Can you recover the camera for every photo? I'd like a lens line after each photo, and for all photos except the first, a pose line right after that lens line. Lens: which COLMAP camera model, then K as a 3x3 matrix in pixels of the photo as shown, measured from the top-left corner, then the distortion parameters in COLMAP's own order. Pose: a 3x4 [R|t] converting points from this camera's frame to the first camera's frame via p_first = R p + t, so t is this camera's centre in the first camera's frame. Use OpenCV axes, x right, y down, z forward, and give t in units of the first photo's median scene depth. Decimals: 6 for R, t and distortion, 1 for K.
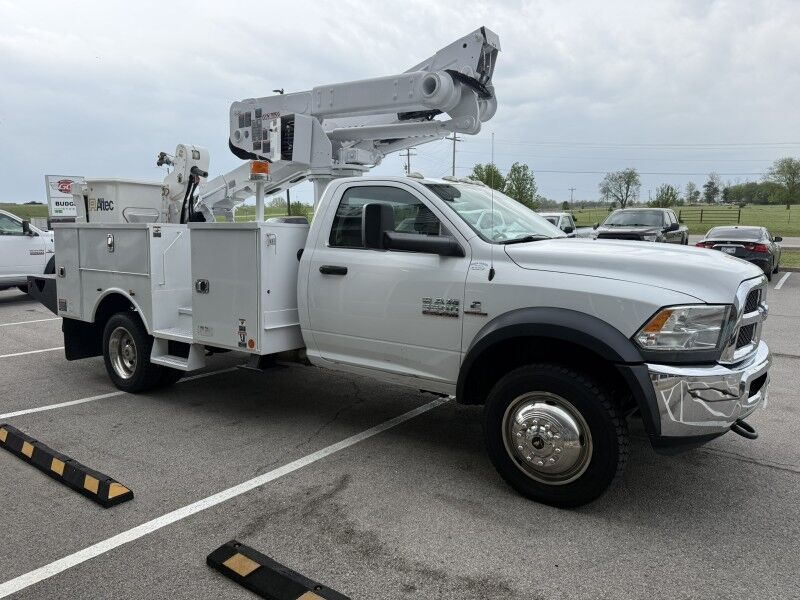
lens RADIAL K [[531.6, 0, 393.1], [0, 531.6, 300.5], [0, 0, 1]] dist [0.089269, -0.173754]
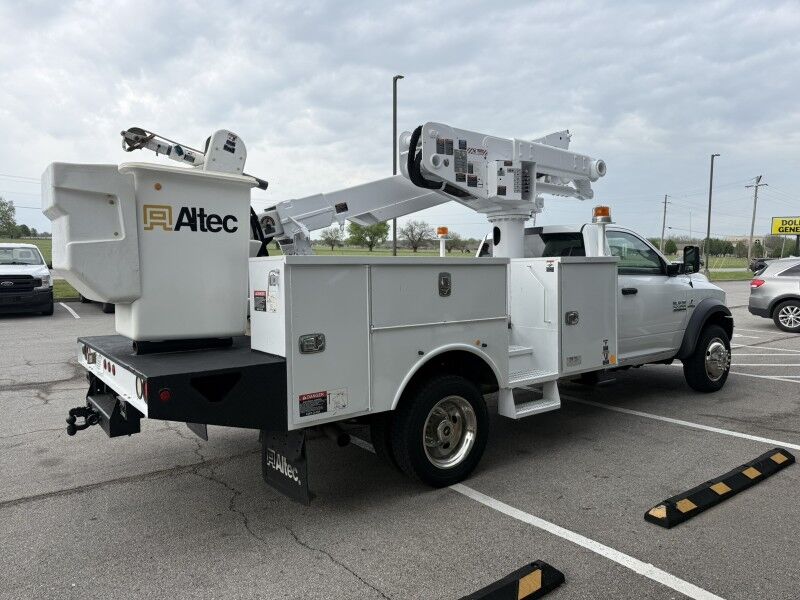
lens RADIAL K [[558.8, 0, 399.1], [0, 558.8, 297.3], [0, 0, 1]] dist [0.043461, -0.053202]
pose [[0.336053, -0.066074, 0.939523, -1.473088], [0.131654, 0.991038, 0.022606, -0.134274], [-0.932596, 0.116096, 0.341740, 0.930803]]
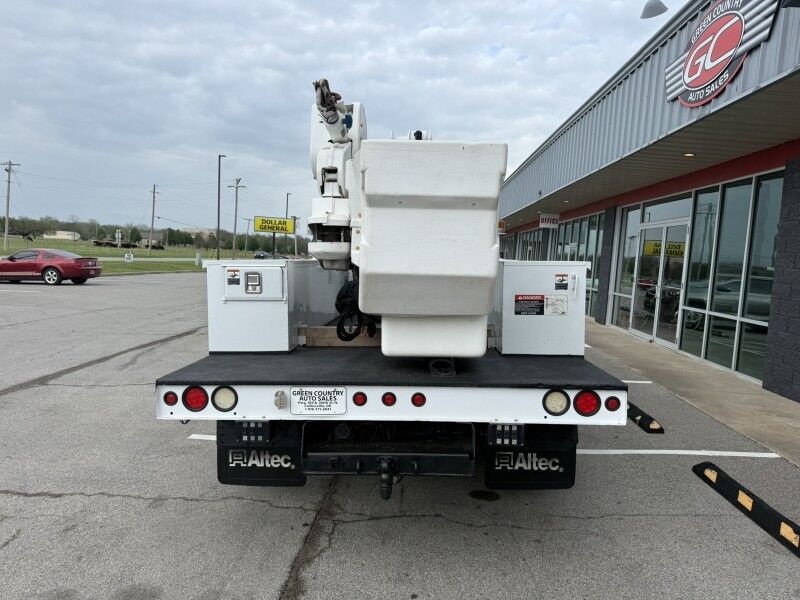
lens RADIAL K [[558.8, 0, 399.1], [0, 558.8, 297.3], [0, 0, 1]] dist [0.043461, -0.053202]
pose [[-0.522557, -0.081722, 0.848679, -1.375038], [0.085943, 0.985277, 0.147793, -0.287305], [-0.848262, 0.150168, -0.507840, 1.979969]]
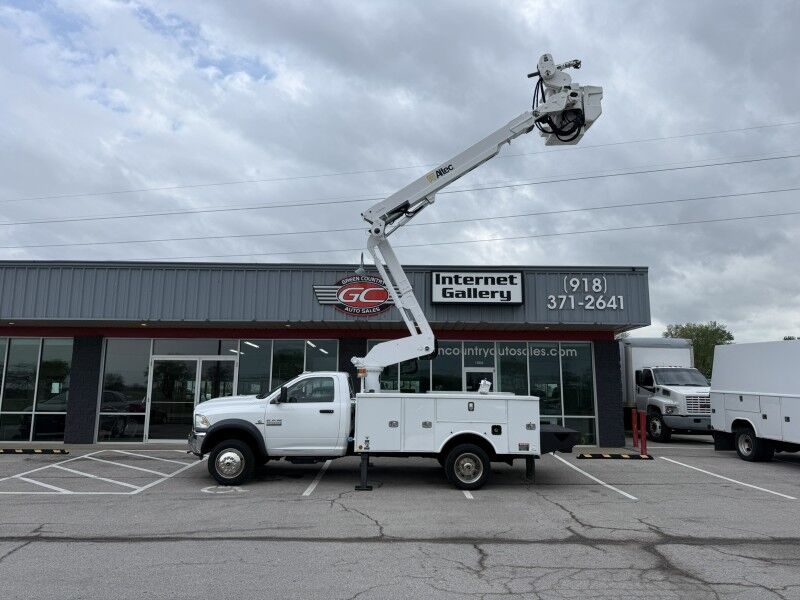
lens RADIAL K [[531.6, 0, 393.1], [0, 531.6, 300.5], [0, 0, 1]] dist [0.089269, -0.173754]
pose [[-0.828787, -0.094818, -0.551472, 1.242292], [-0.087931, 0.995363, -0.038991, -0.495025], [0.552612, 0.016176, -0.833282, 3.295688]]
